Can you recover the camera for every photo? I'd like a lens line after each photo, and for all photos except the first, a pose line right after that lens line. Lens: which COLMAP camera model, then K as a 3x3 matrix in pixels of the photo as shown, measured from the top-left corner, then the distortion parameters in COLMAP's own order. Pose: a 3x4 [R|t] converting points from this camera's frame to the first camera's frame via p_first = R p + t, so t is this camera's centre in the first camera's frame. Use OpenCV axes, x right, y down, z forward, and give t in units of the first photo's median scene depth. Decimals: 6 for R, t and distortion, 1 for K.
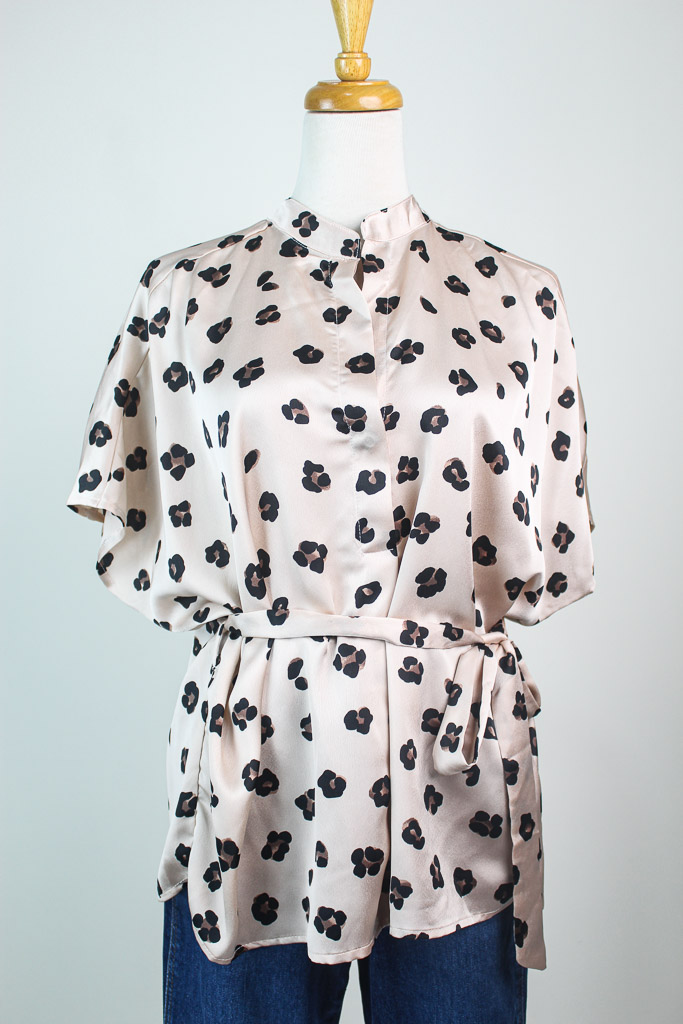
lens RADIAL K [[1080.1, 0, 341.5], [0, 1080.1, 512.0], [0, 0, 1]] dist [-0.121475, 0.140972]
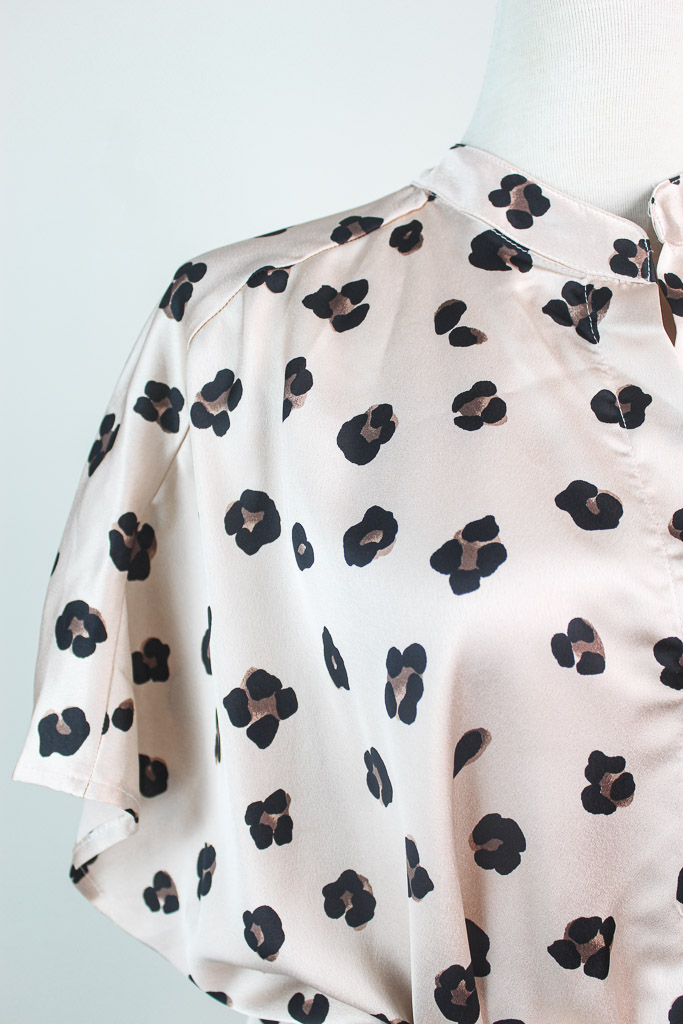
lens RADIAL K [[1080.1, 0, 341.5], [0, 1080.1, 512.0], [0, 0, 1]] dist [-0.121475, 0.140972]
pose [[0.992891, -0.001353, 0.119023, -0.172604], [-0.004076, 0.998962, 0.045359, -0.152420], [-0.118961, -0.045521, 0.991855, 0.533957]]
